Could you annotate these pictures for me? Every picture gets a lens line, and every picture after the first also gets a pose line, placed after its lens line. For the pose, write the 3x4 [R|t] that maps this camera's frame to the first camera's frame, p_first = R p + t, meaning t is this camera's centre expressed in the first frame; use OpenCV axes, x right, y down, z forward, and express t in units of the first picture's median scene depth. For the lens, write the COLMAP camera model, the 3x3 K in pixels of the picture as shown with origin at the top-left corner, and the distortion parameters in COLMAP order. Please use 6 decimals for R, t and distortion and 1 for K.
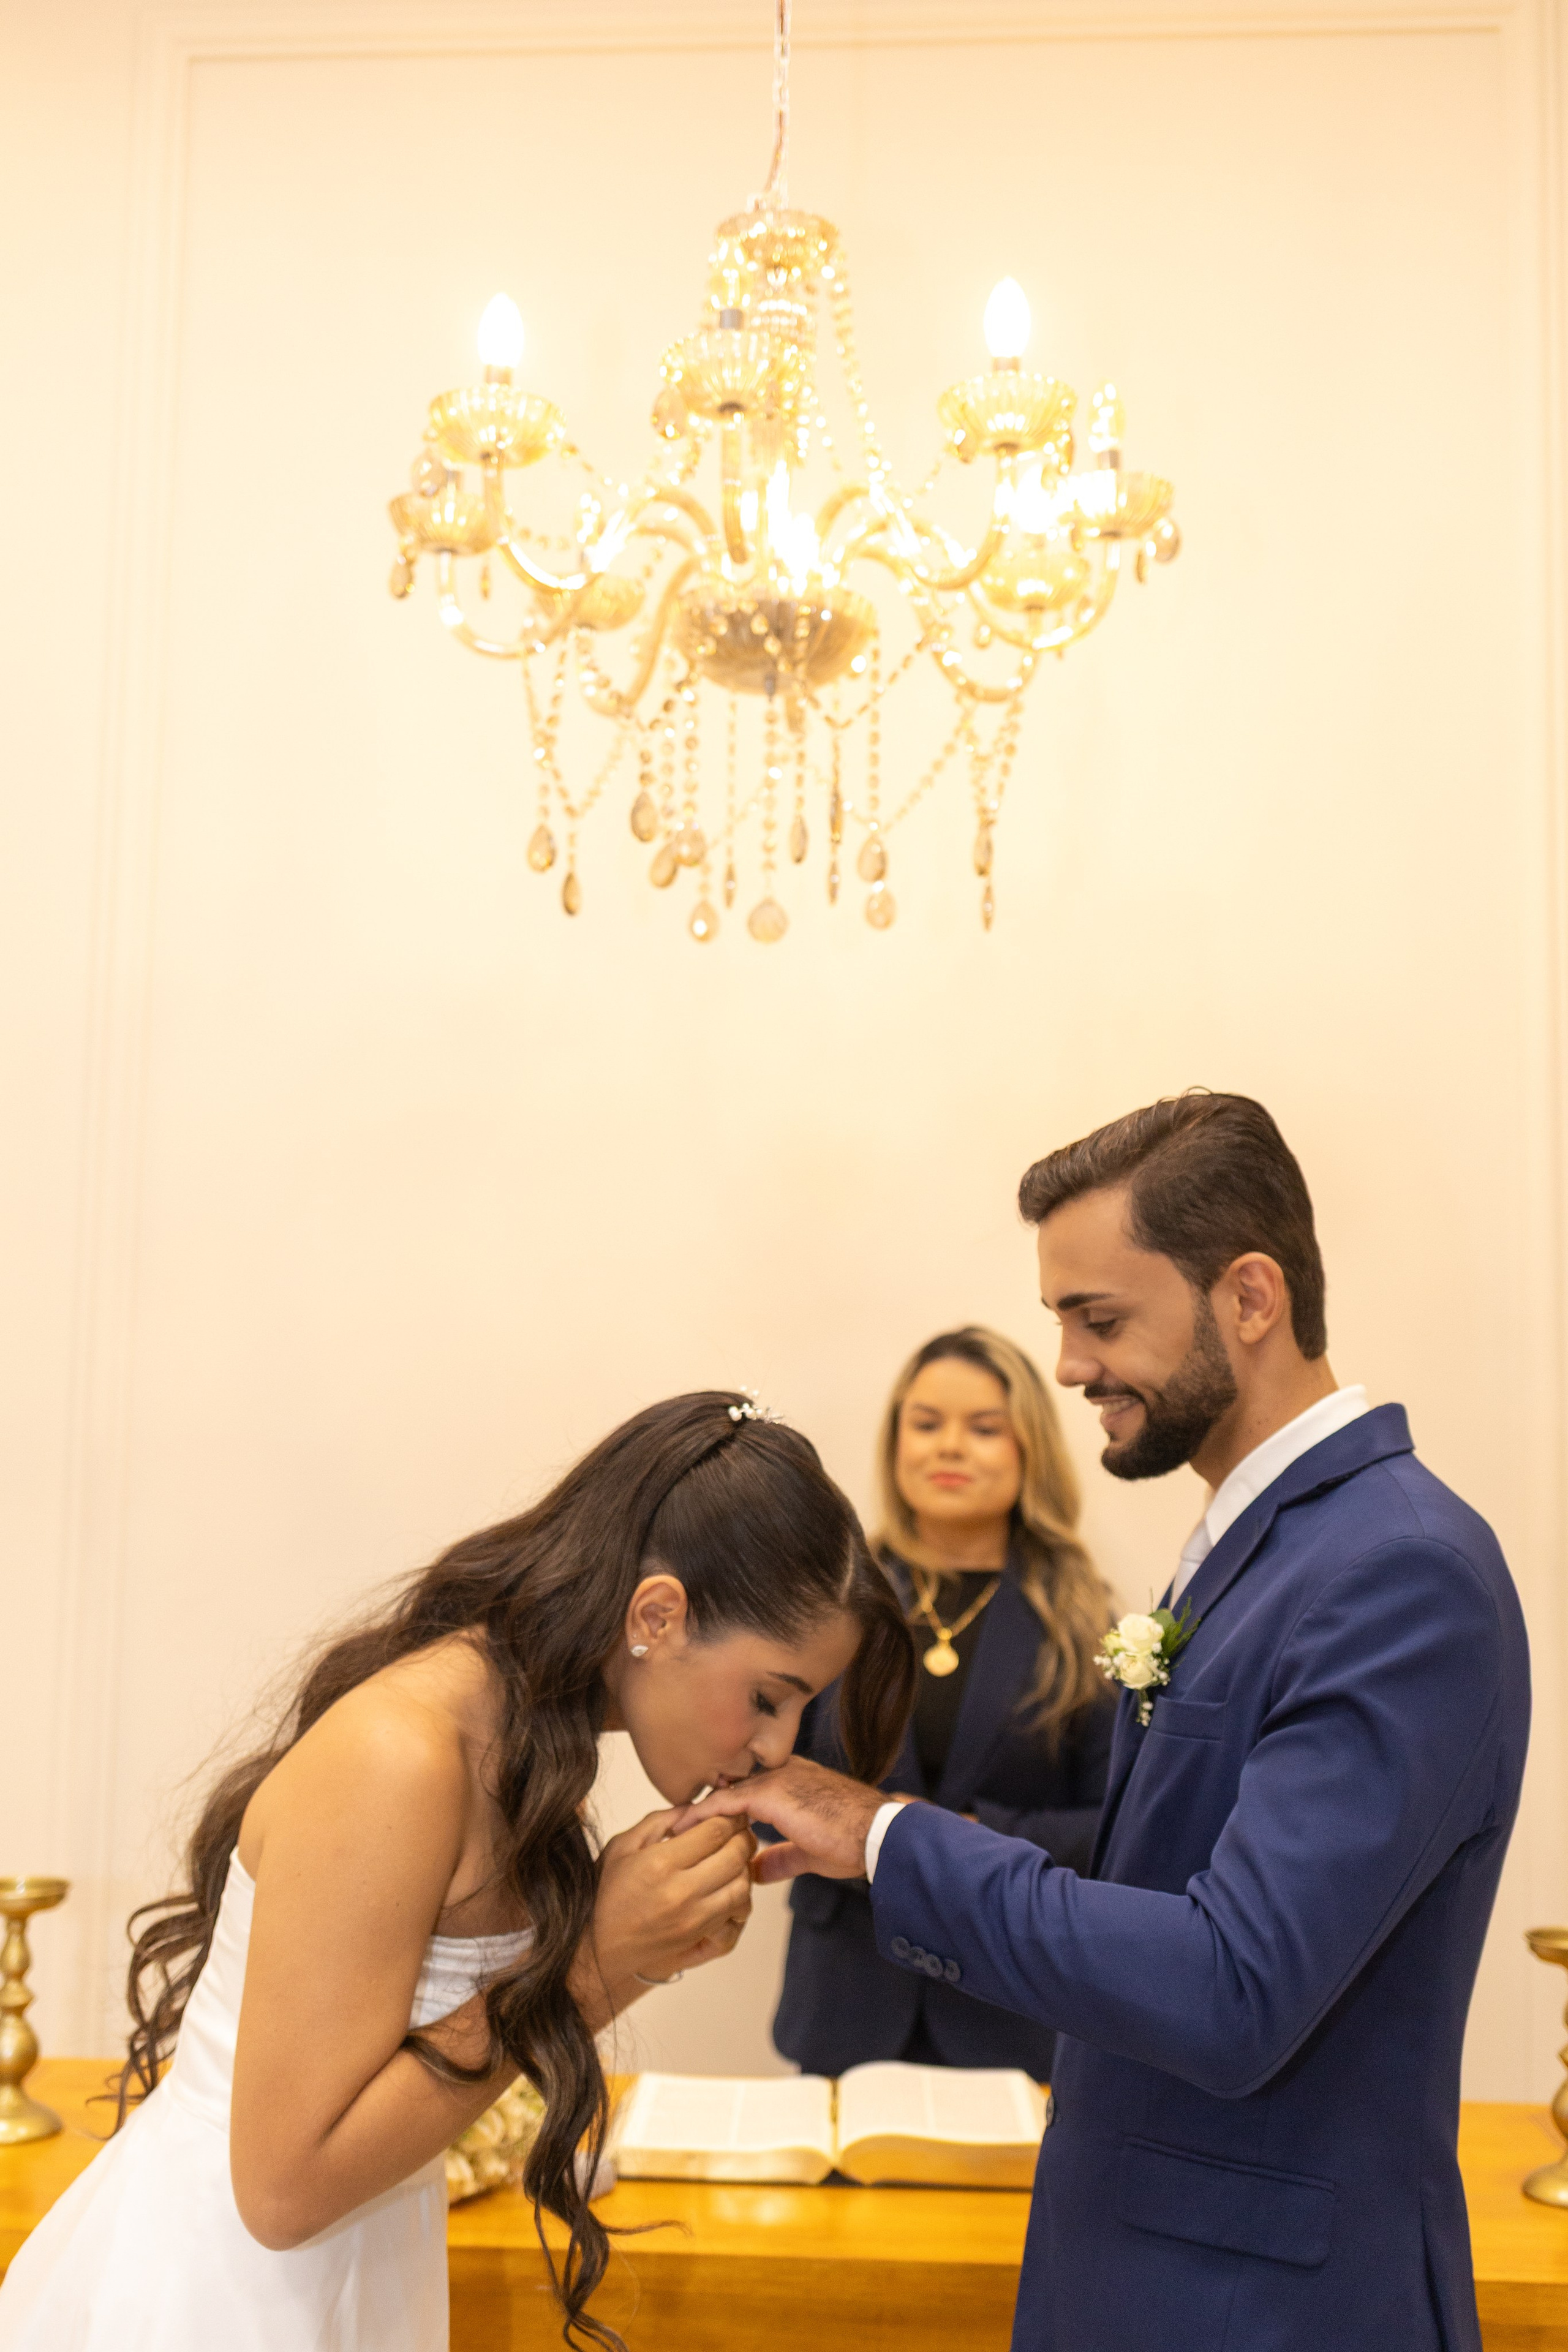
lens RADIAL K [[2547.5, 0, 767.2], [0, 2547.5, 1168.2], [0, 0, 1]] dist [-0.020689, 0.000000]
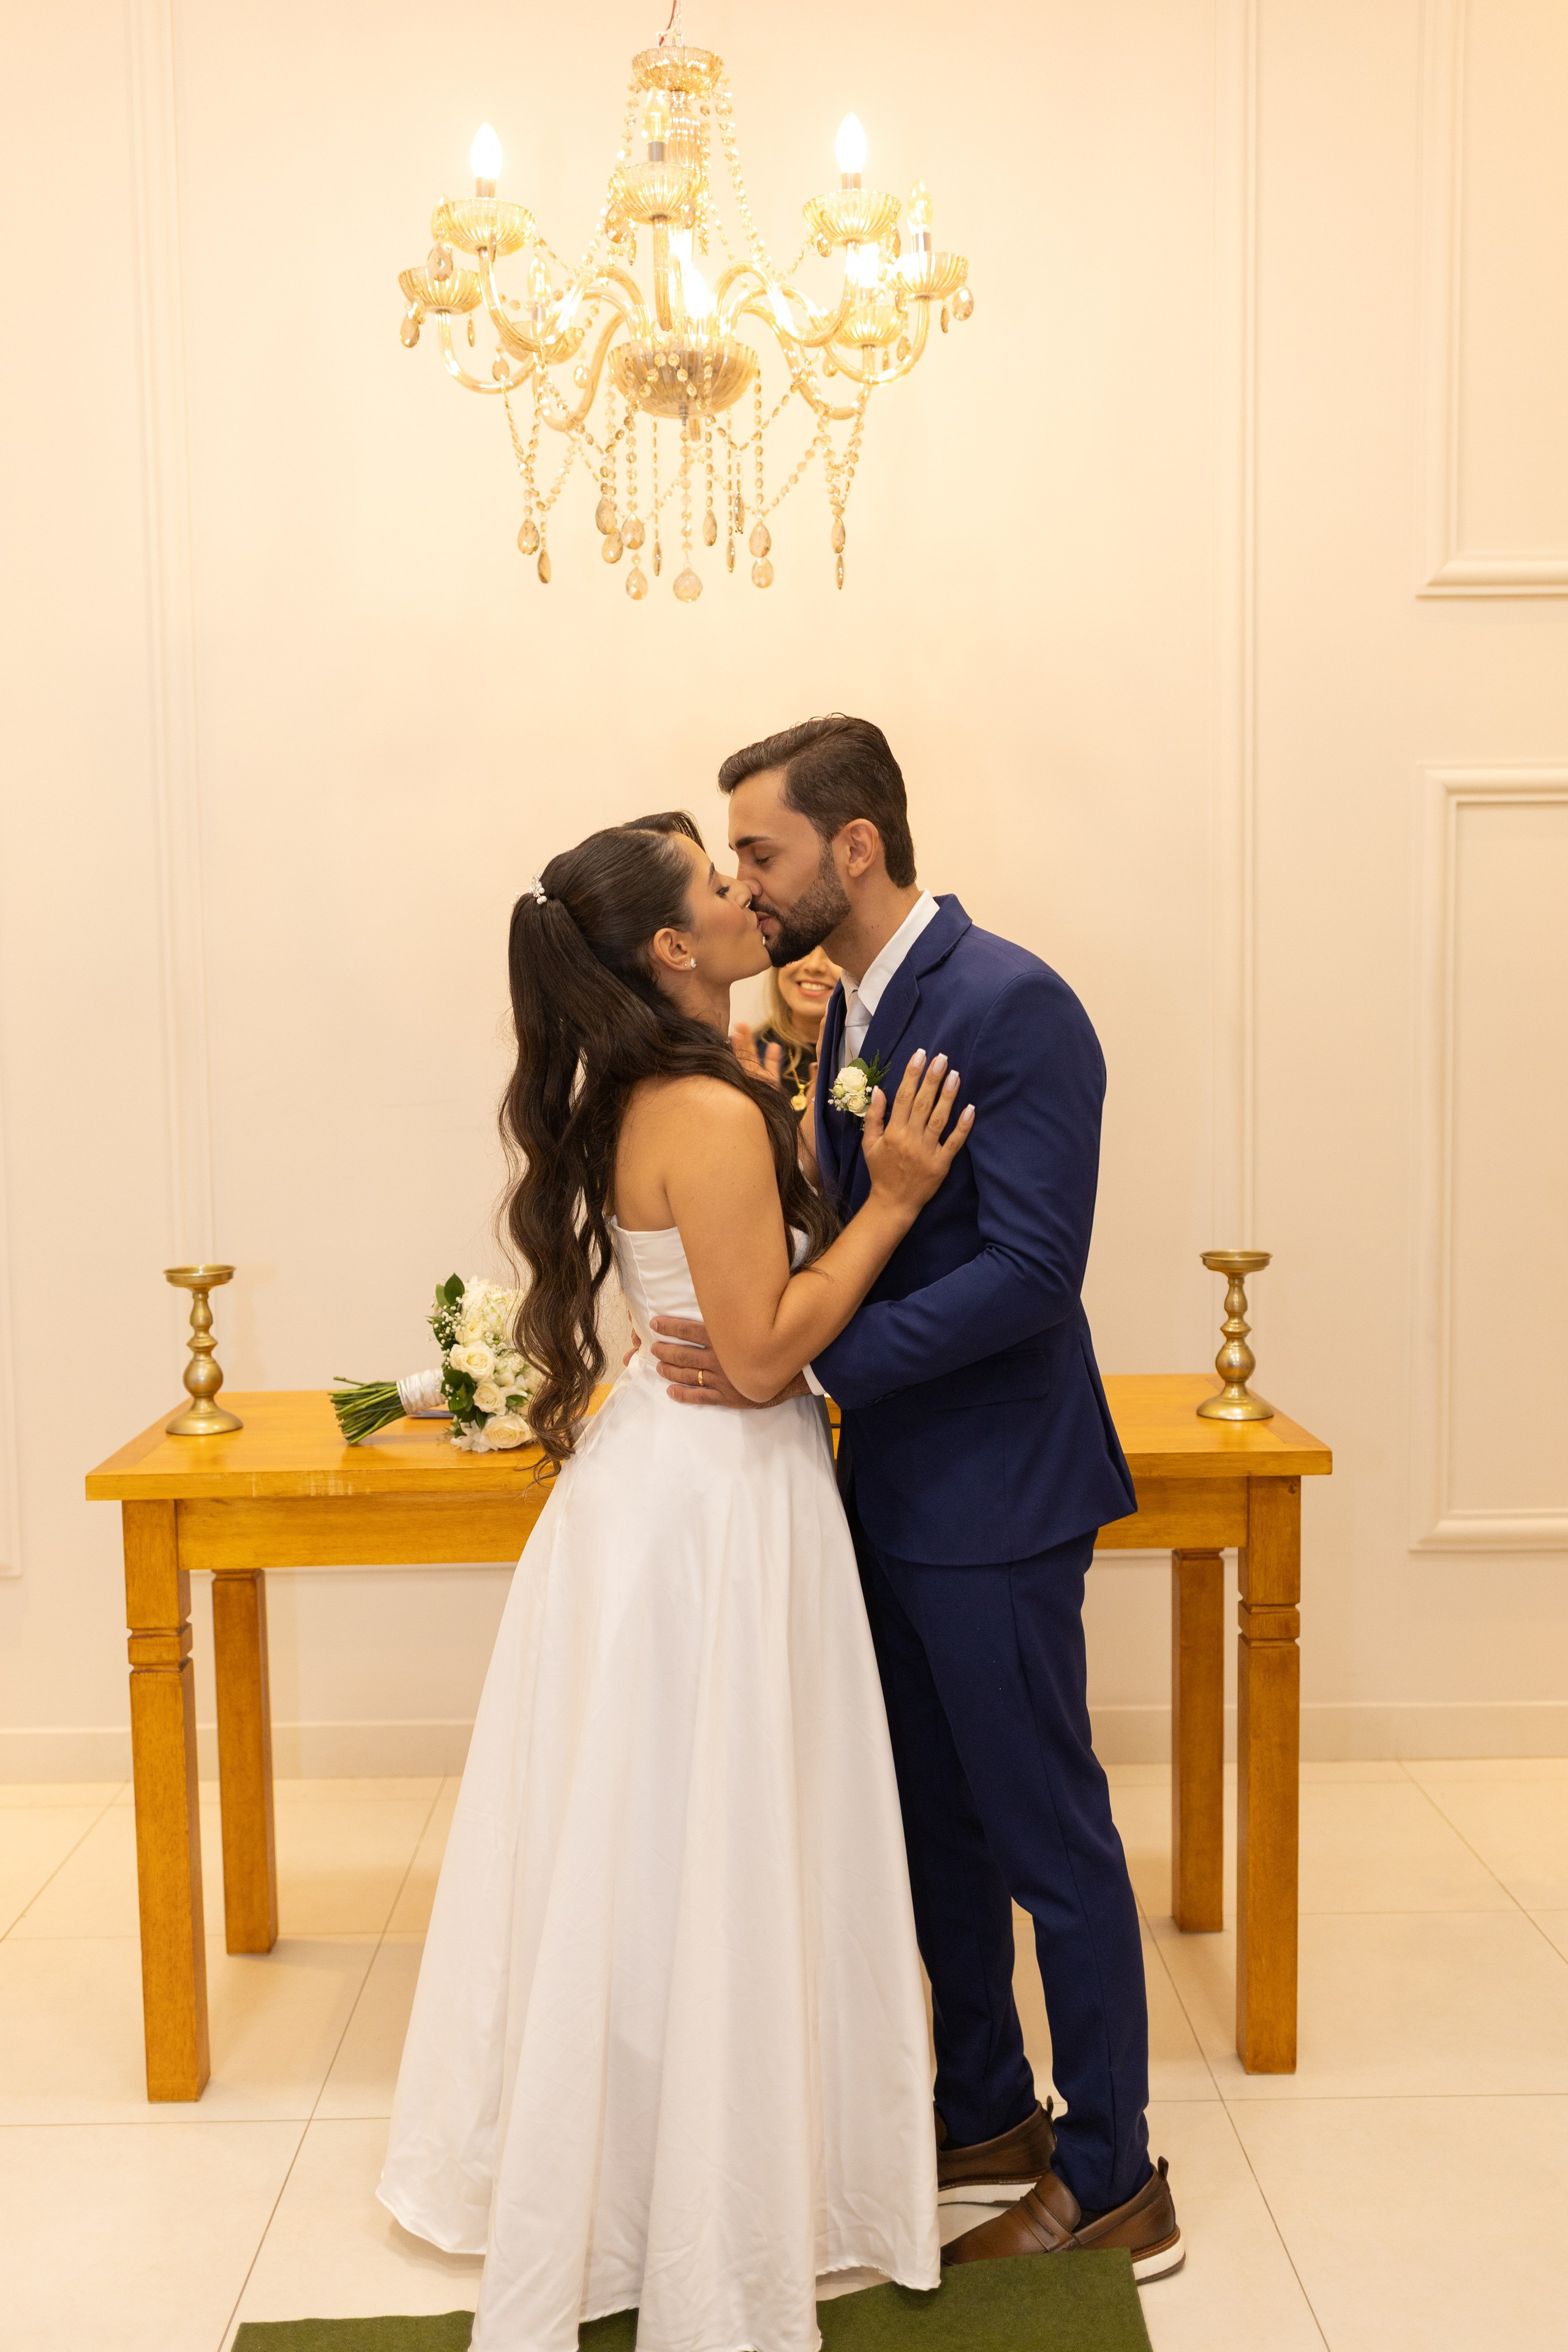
lens RADIAL K [[2121.8, 0, 782.0], [0, 2121.8, 1169.1], [0, 0, 1]] dist [-0.007071, -0.009428]
pose [[0.996692, -0.038325, 0.071661, -0.046563], [0.023856, 0.980946, 0.192810, -0.004691], [-0.077685, -0.190463, 0.978616, -0.236642]]
